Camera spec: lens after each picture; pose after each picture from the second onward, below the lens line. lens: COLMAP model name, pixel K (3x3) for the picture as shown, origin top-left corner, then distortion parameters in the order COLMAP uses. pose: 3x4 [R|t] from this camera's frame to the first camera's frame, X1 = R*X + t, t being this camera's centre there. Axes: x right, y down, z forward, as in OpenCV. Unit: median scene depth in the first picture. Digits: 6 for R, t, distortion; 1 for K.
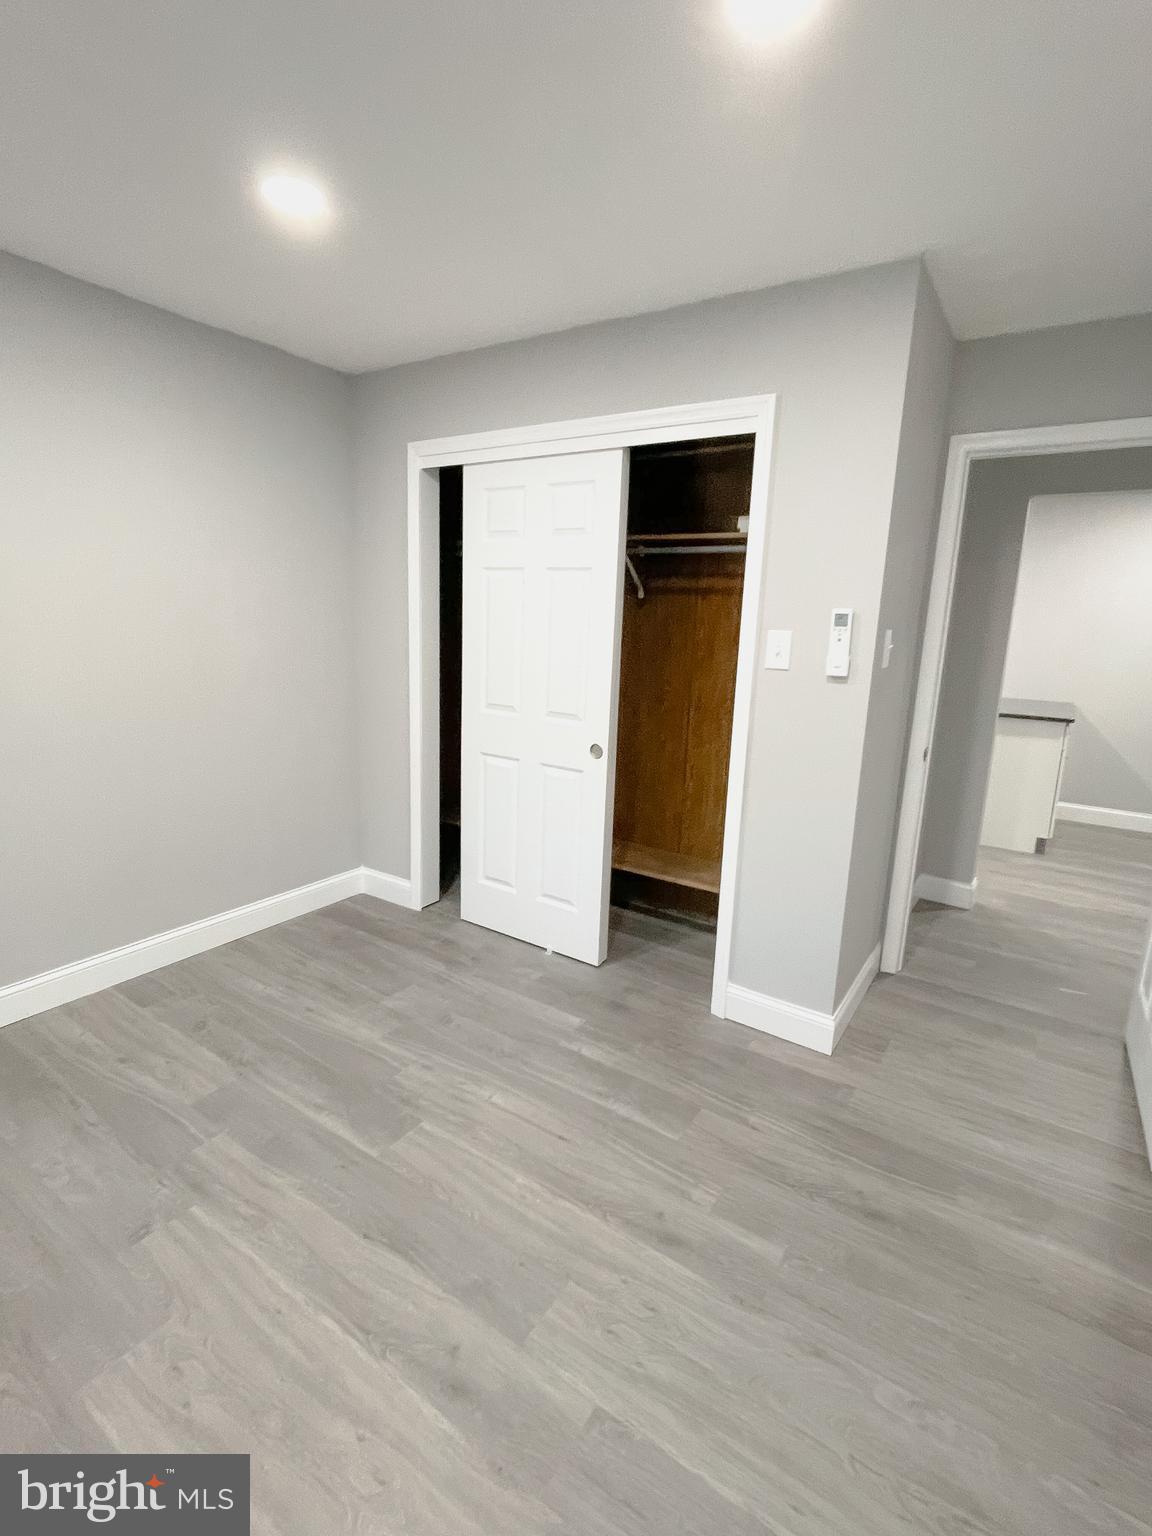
lens RADIAL K [[727.6, 0, 570.1], [0, 727.6, 762.6], [0, 0, 1]] dist [-0.002097, -0.000433]
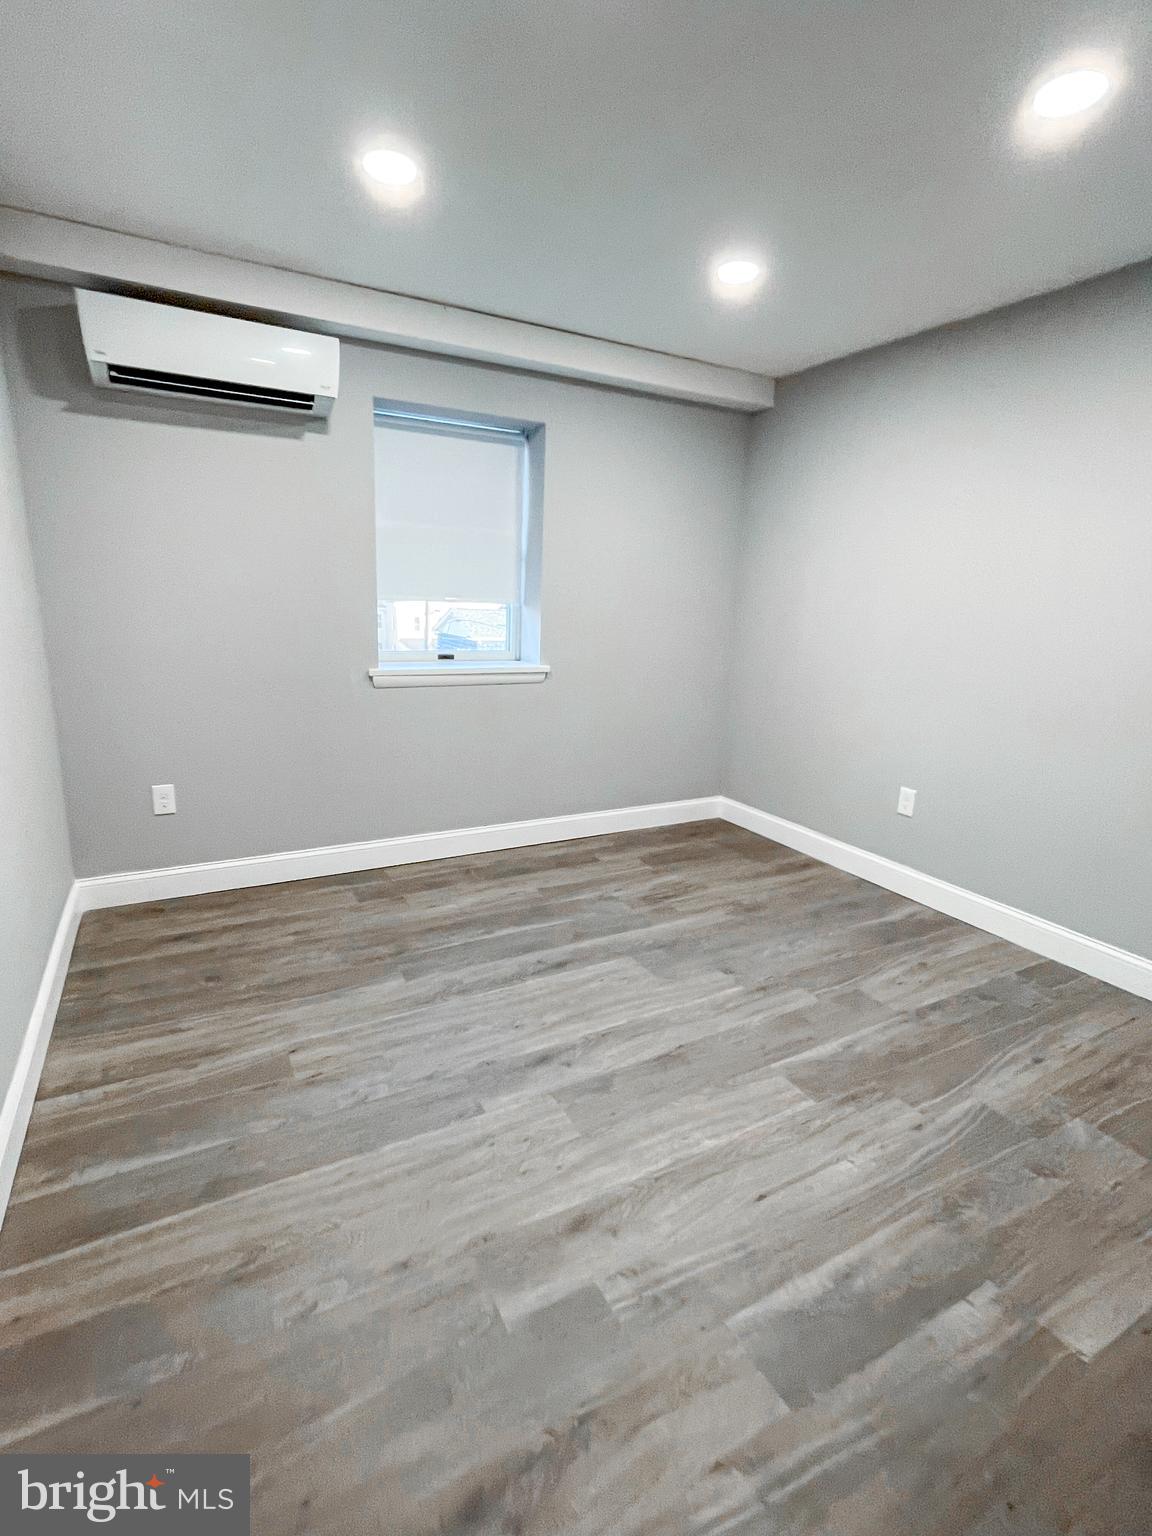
lens RADIAL K [[727.6, 0, 570.1], [0, 727.6, 762.6], [0, 0, 1]] dist [-0.002097, -0.000433]
pose [[-0.461913, 0.153893, -0.873472, 0.742770], [-0.226667, 0.931644, 0.284010, -0.120861], [0.857472, 0.329175, -0.395456, 1.010334]]
